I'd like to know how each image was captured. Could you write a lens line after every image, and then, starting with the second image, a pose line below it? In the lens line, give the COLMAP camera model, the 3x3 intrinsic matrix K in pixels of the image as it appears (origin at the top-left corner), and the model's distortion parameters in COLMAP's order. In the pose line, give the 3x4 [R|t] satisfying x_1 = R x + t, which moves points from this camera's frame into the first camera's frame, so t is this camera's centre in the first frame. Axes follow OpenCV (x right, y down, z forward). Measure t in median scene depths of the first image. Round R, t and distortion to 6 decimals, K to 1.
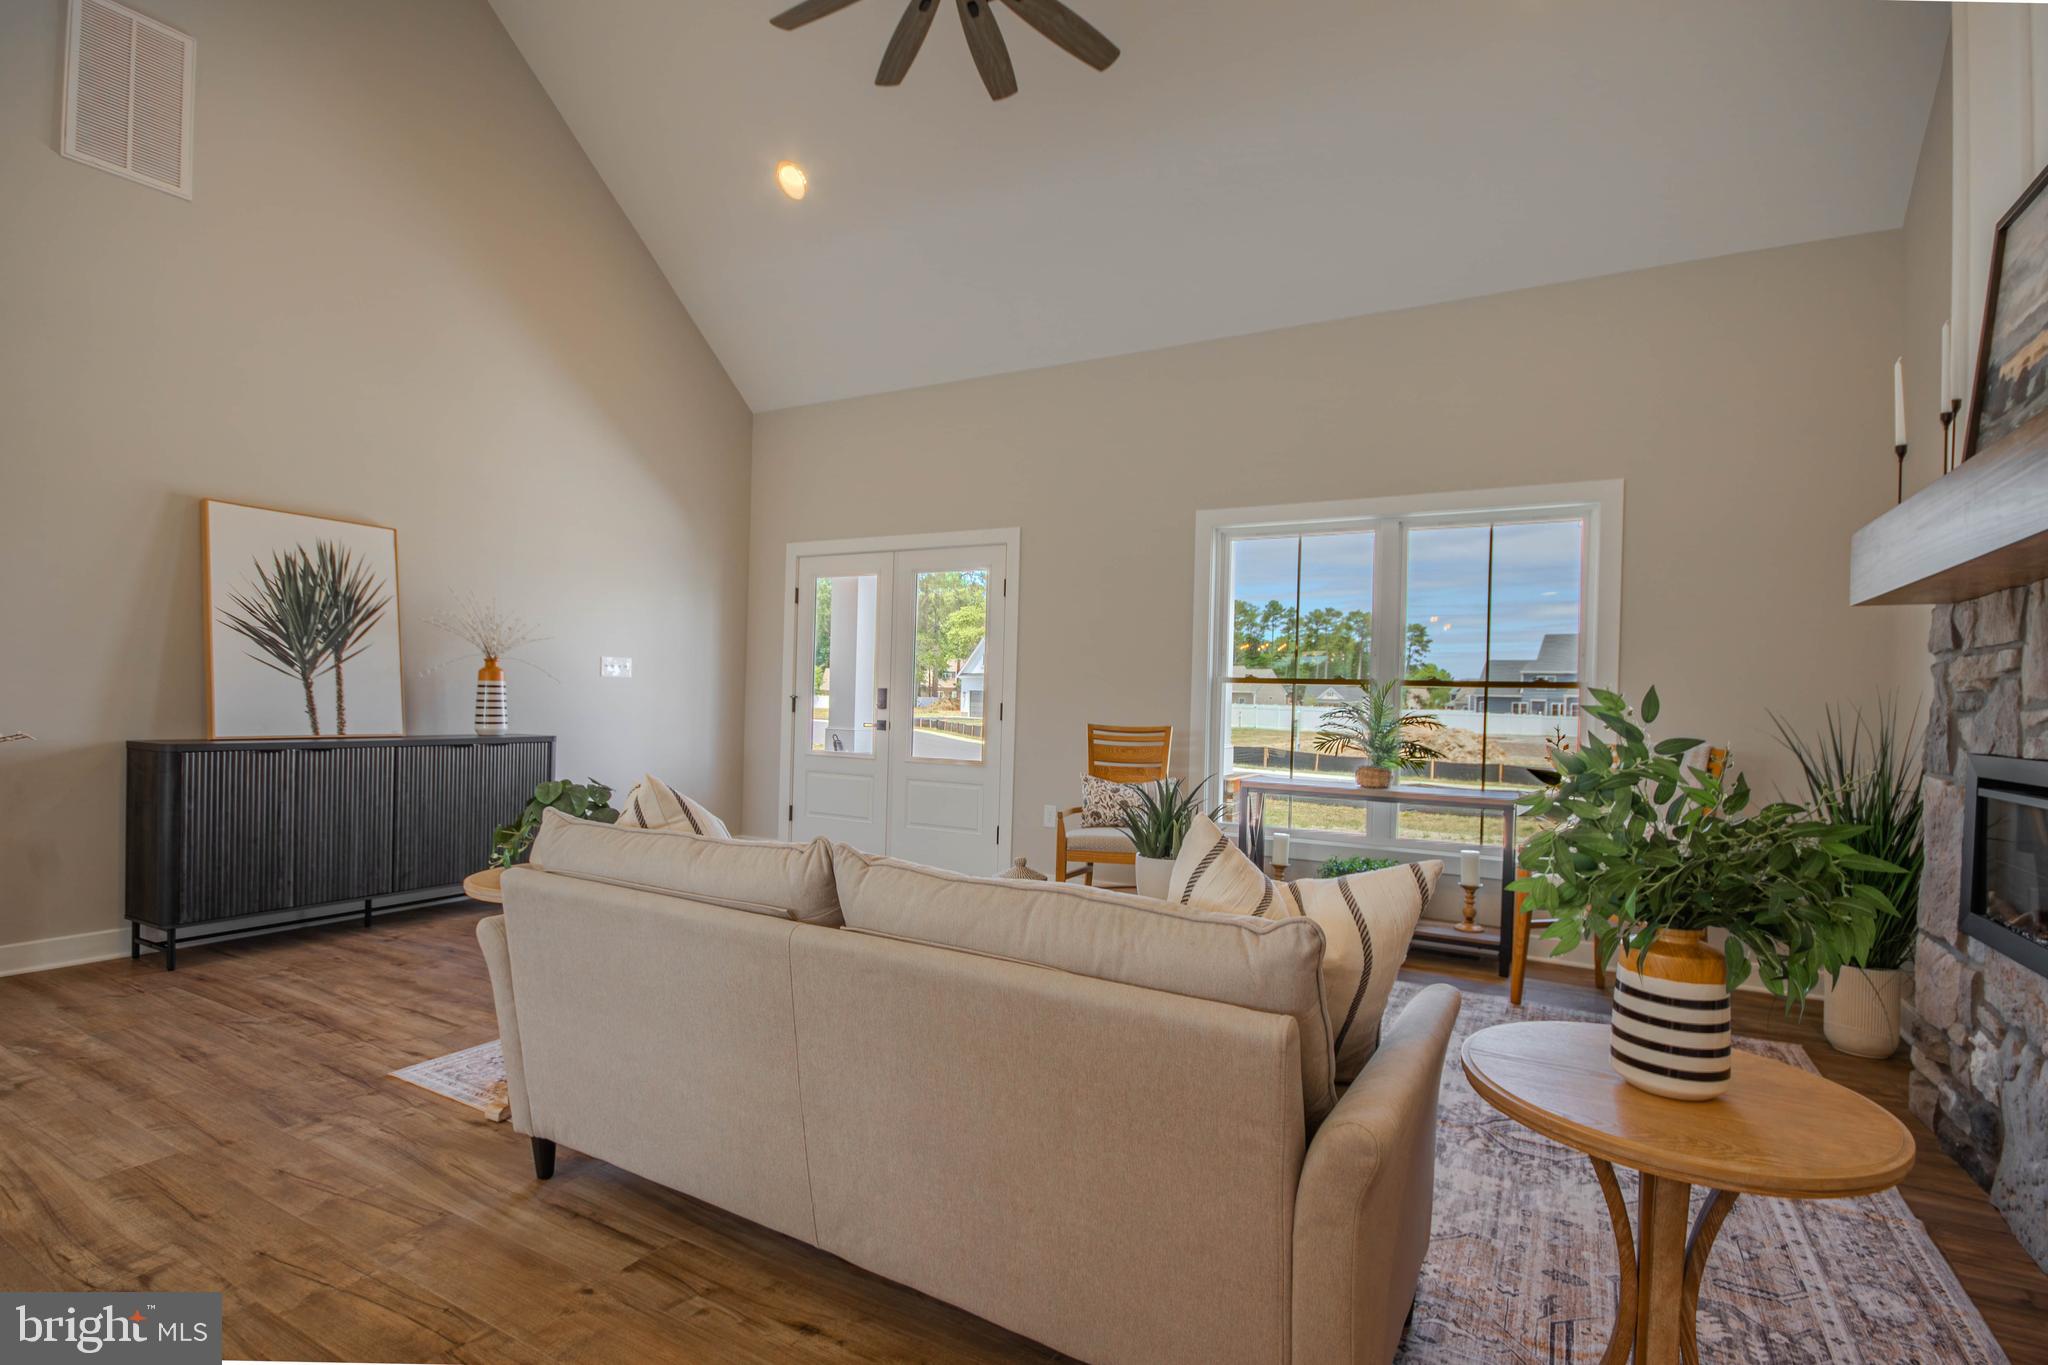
lens RADIAL K [[982.9, 0, 1059.8], [0, 982.9, 710.2], [0, 0, 1]] dist [-0.022680, 0.000231]
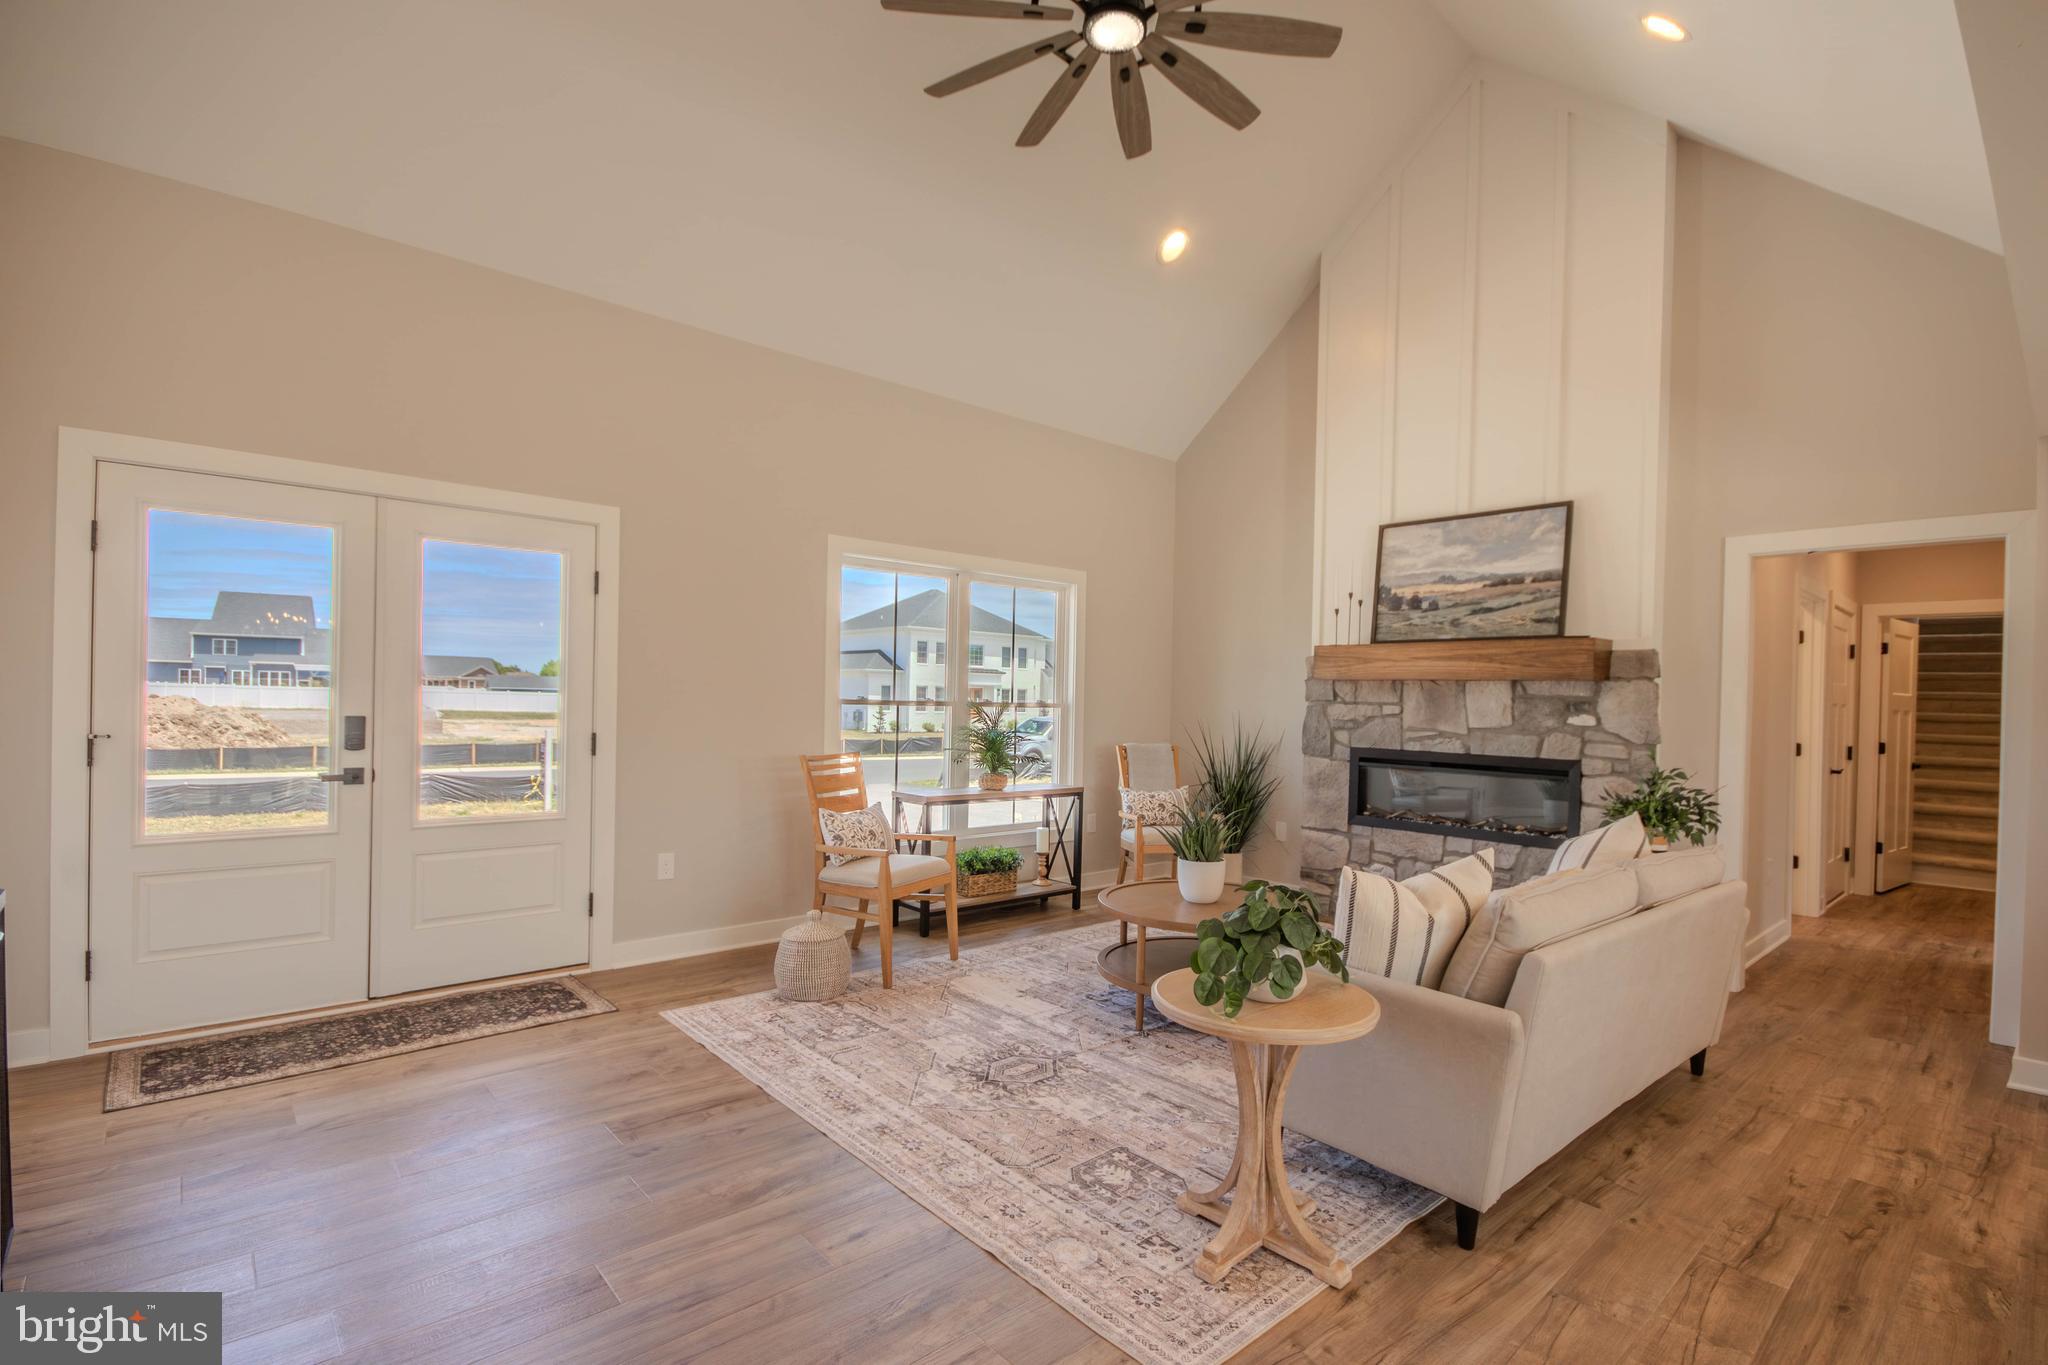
lens RADIAL K [[950.0, 0, 1032.2], [0, 950.0, 708.6], [0, 0, 1]] dist [-0.002661, 0.000358]
pose [[0.340156, -0.027332, 0.939972, -0.844961], [-0.006868, 0.999479, 0.031548, -0.069612], [-0.940344, -0.017187, 0.339791, 0.565476]]
